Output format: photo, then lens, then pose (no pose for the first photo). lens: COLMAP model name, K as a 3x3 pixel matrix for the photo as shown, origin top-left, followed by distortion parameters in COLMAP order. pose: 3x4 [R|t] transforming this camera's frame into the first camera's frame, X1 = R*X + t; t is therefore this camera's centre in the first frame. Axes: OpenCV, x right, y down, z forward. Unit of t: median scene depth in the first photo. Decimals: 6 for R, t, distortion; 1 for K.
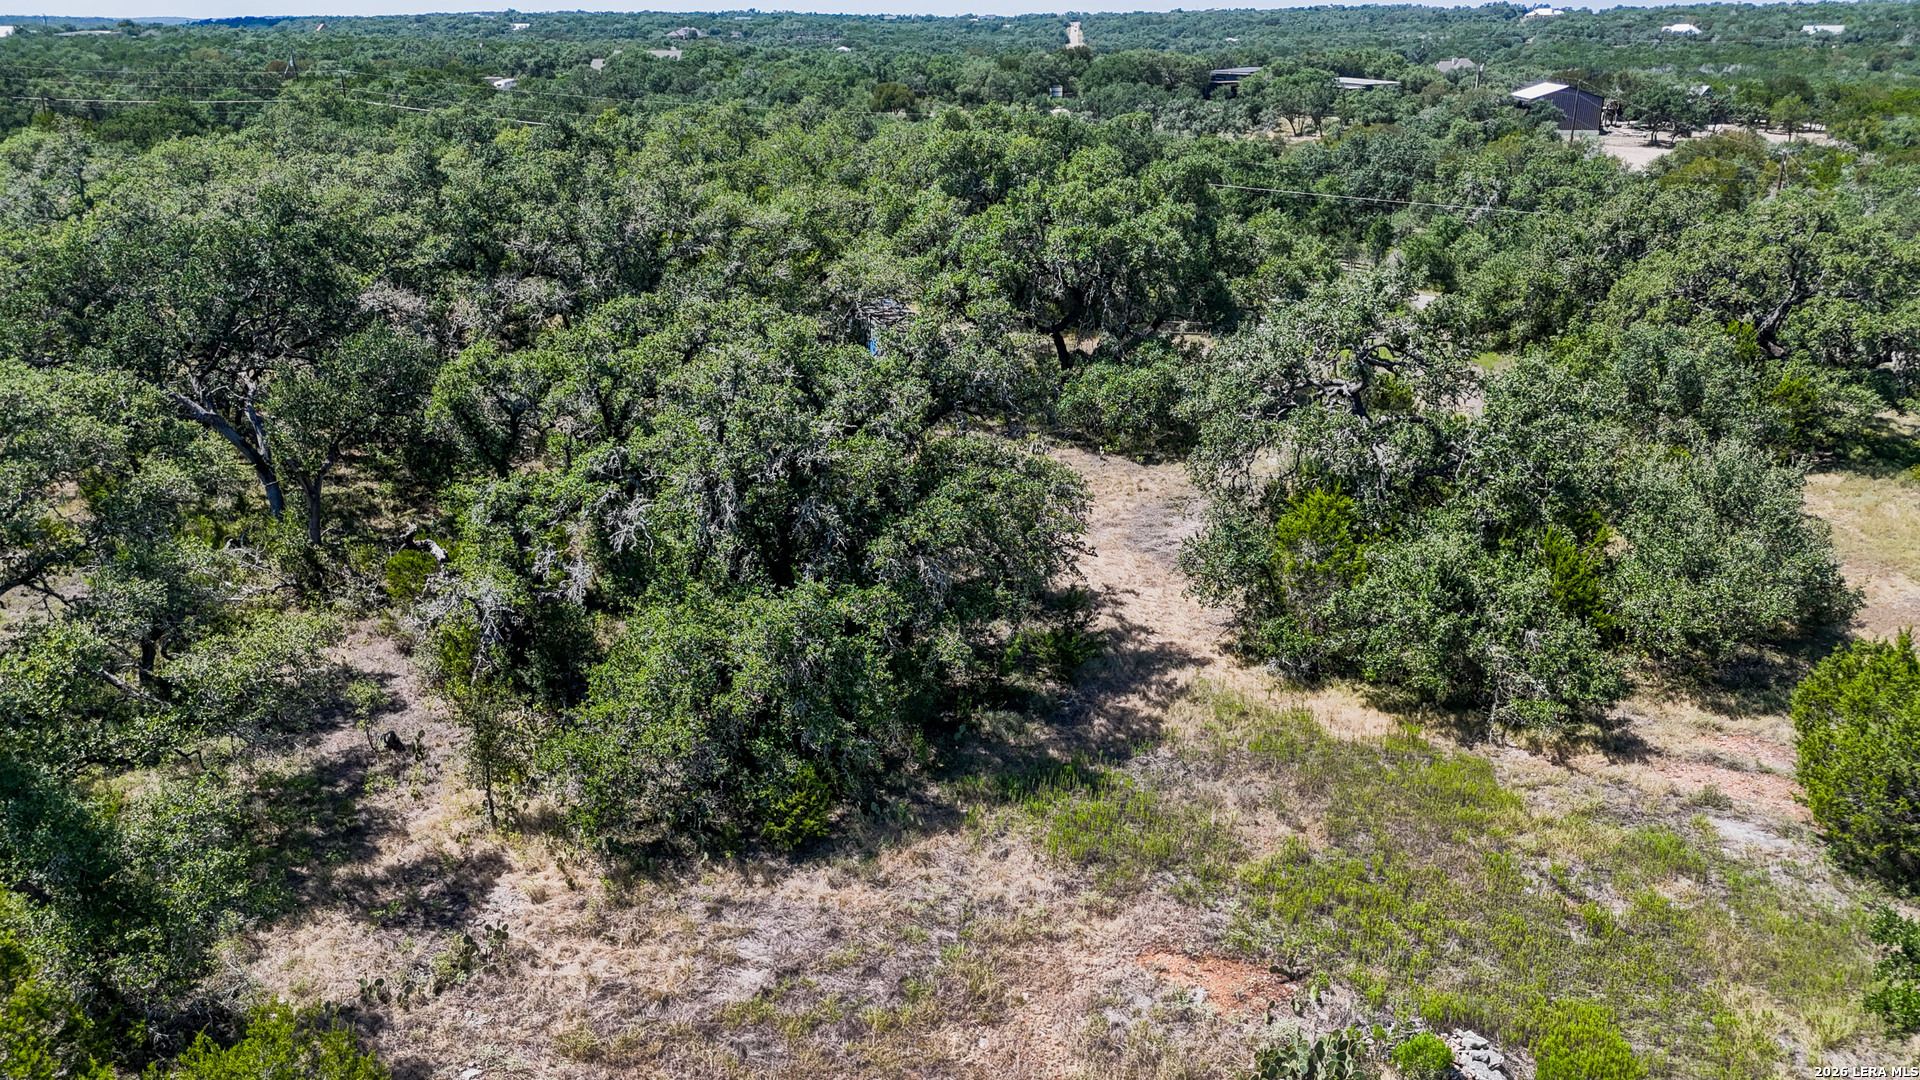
lens RADIAL K [[1422.6, 0, 970.7], [0, 1422.6, 541.4], [0, 0, 1]] dist [0.068784, -0.065987]
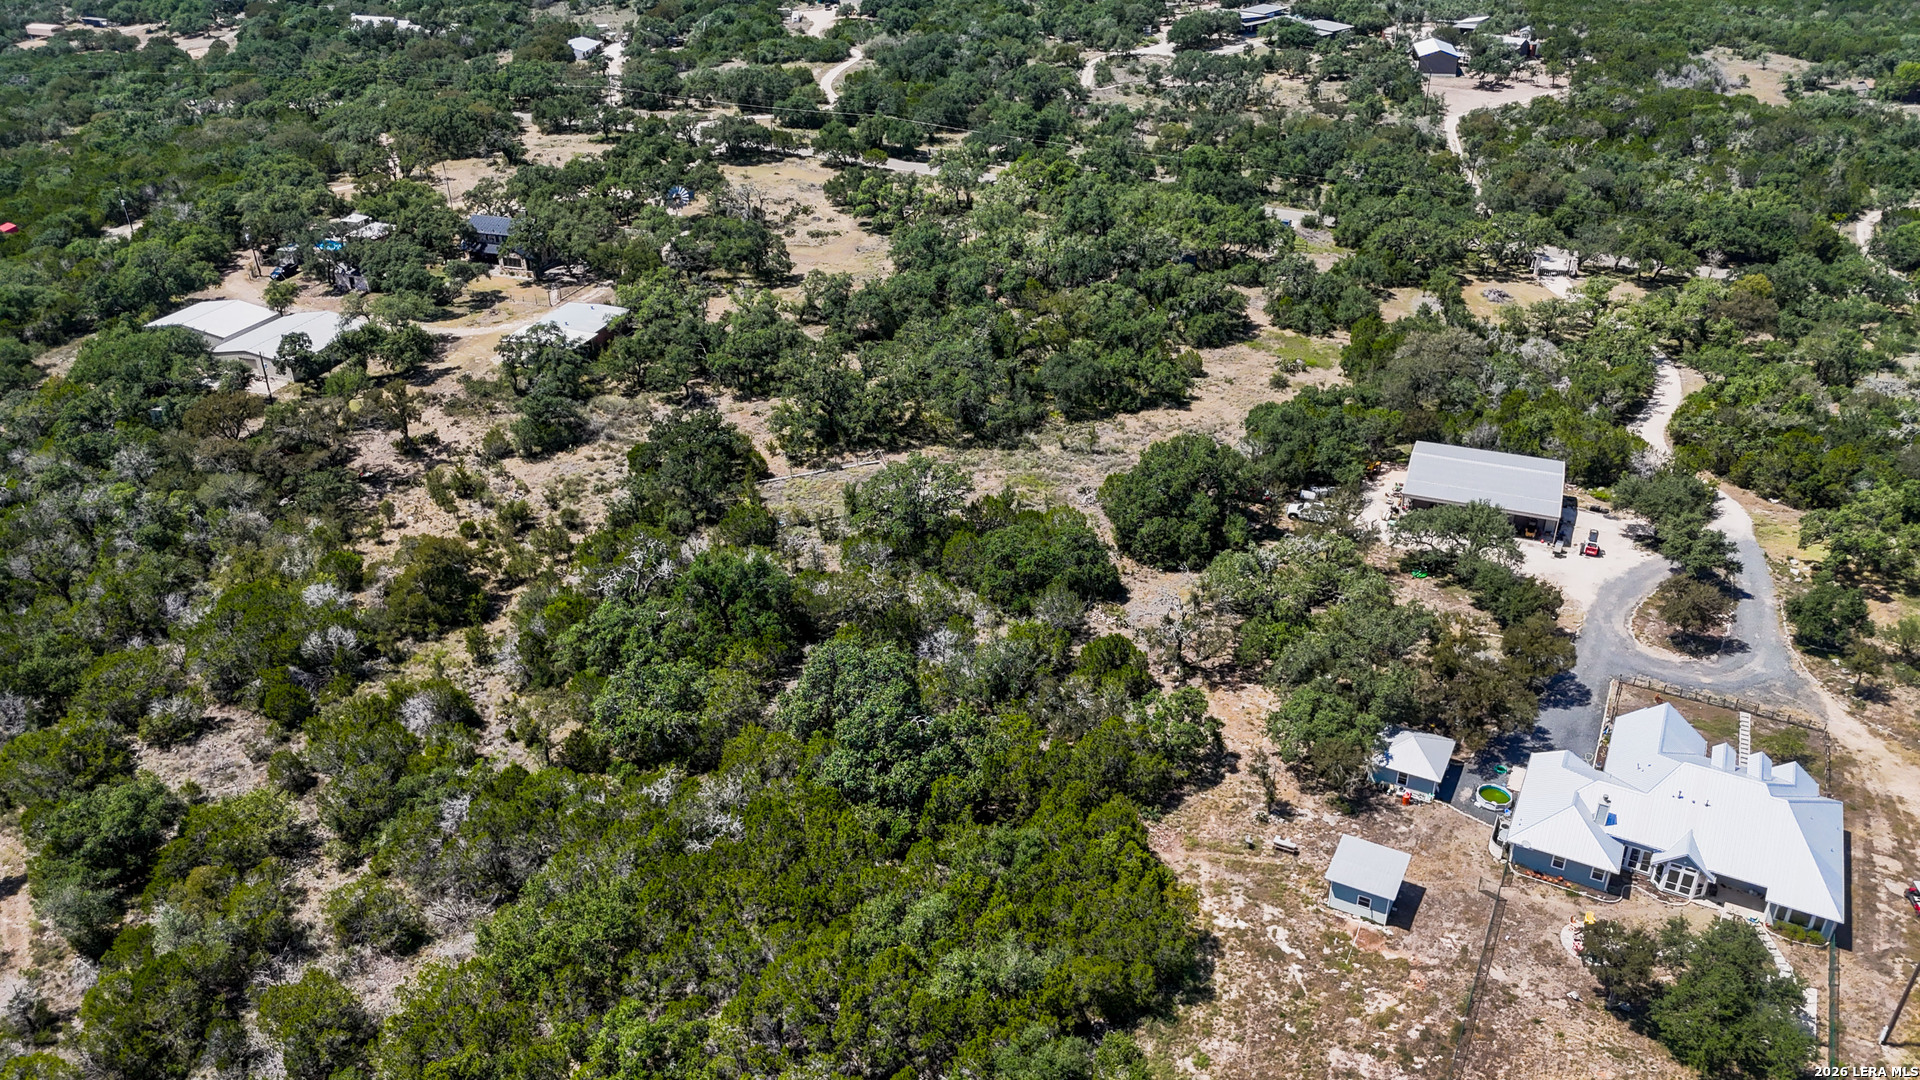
lens RADIAL K [[1422.6, 0, 970.7], [0, 1422.6, 541.4], [0, 0, 1]] dist [0.068784, -0.065987]
pose [[0.999912, -0.009691, 0.009064, -1.042993], [0.008115, 0.987053, 0.160187, 0.004869], [-0.010499, -0.160100, 0.987045, -4.624979]]
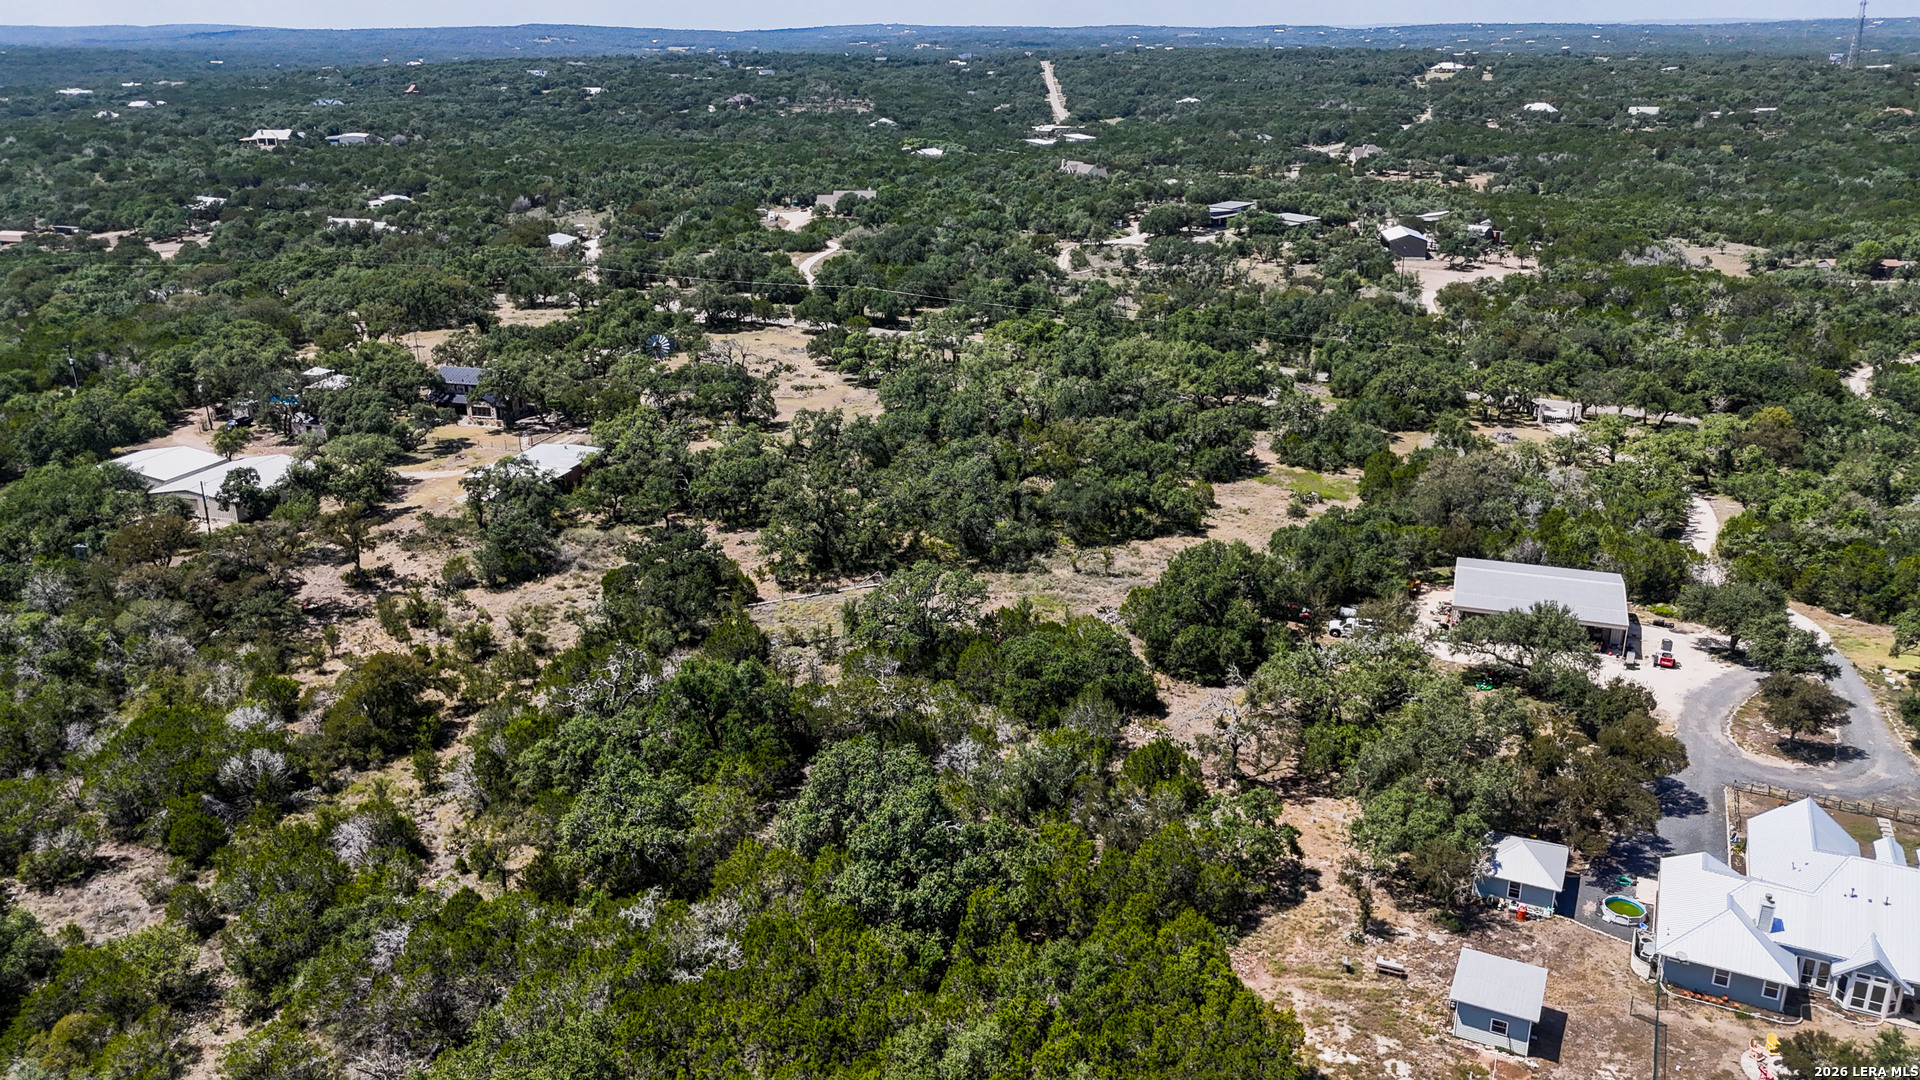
lens RADIAL K [[1422.6, 0, 970.7], [0, 1422.6, 541.4], [0, 0, 1]] dist [0.068784, -0.065987]
pose [[0.999089, -0.020286, 0.037533, -1.168144], [0.020222, 0.999793, 0.002073, 0.328007], [-0.037568, -0.001312, 0.999293, -4.287223]]
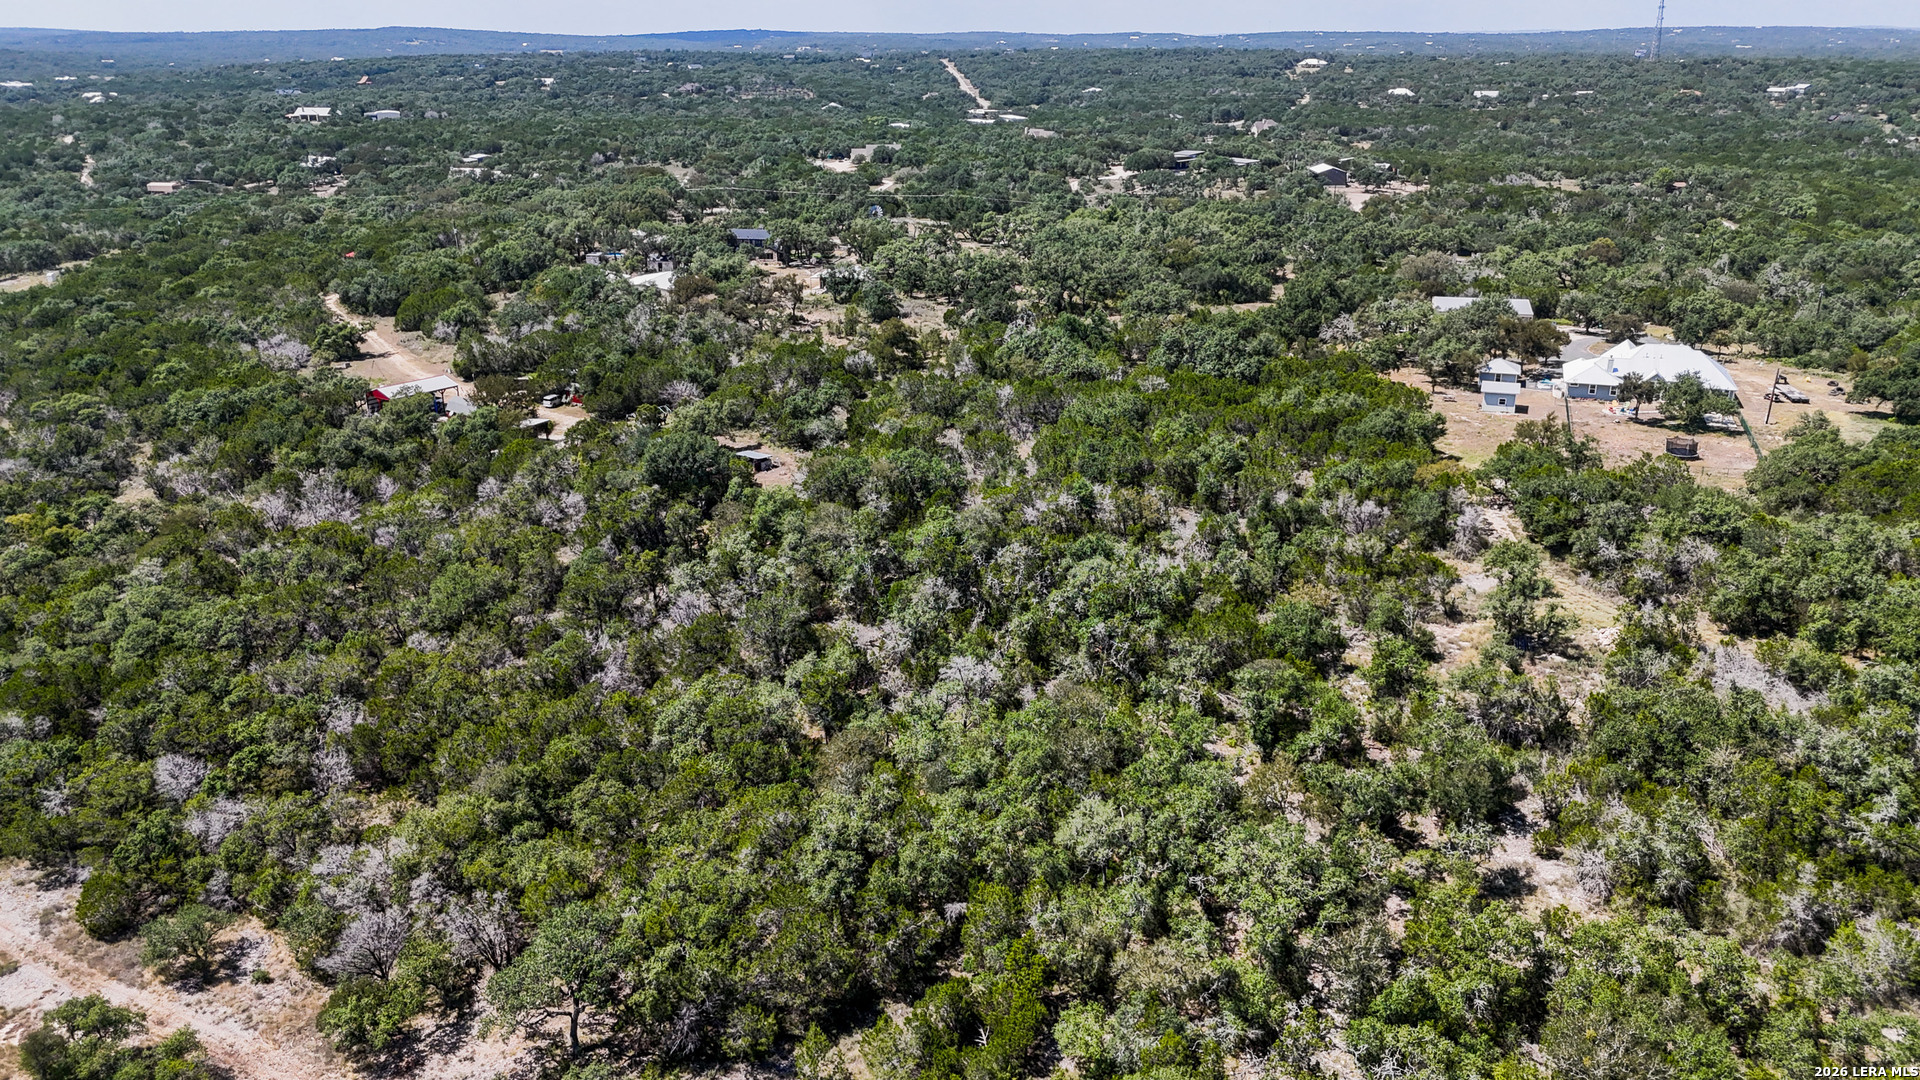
lens RADIAL K [[1422.6, 0, 970.7], [0, 1422.6, 541.4], [0, 0, 1]] dist [0.068784, -0.065987]
pose [[0.989954, -0.050518, 0.132058, -2.825447], [0.050915, 0.998703, 0.000374, 1.468370], [-0.131906, 0.006353, 0.991242, -6.866085]]
